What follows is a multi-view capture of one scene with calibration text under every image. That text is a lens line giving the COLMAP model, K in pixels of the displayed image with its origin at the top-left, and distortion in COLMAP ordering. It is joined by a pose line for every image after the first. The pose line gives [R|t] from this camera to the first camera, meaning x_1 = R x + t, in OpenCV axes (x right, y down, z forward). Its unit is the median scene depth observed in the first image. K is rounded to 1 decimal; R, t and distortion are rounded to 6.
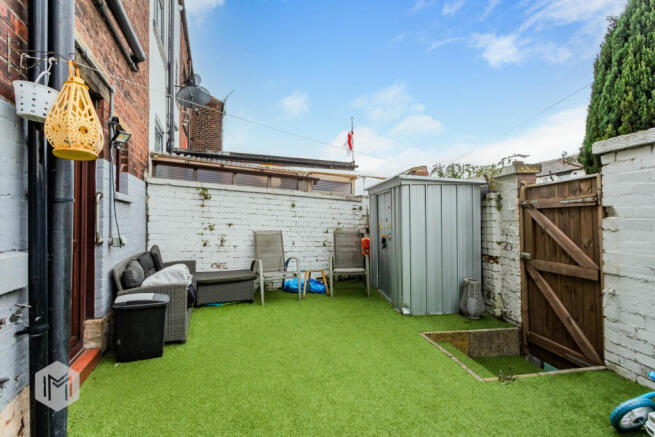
lens RADIAL K [[318.3, 0, 327.5], [0, 318.3, 218.5], [0, 0, 1]] dist [-0.000098, -0.000023]
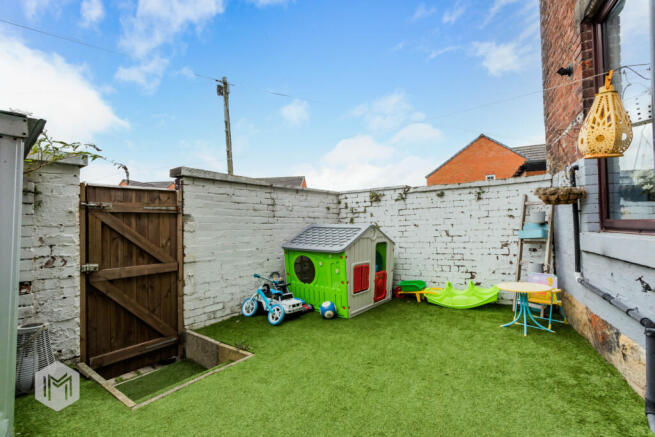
lens RADIAL K [[318.3, 0, 327.5], [0, 318.3, 218.5], [0, 0, 1]] dist [-0.000098, -0.000023]
pose [[-0.719238, 0.024662, 0.694326, -0.448029], [0.011110, 0.999650, -0.023999, 0.016714], [-0.694675, -0.009547, -0.719260, 1.307476]]
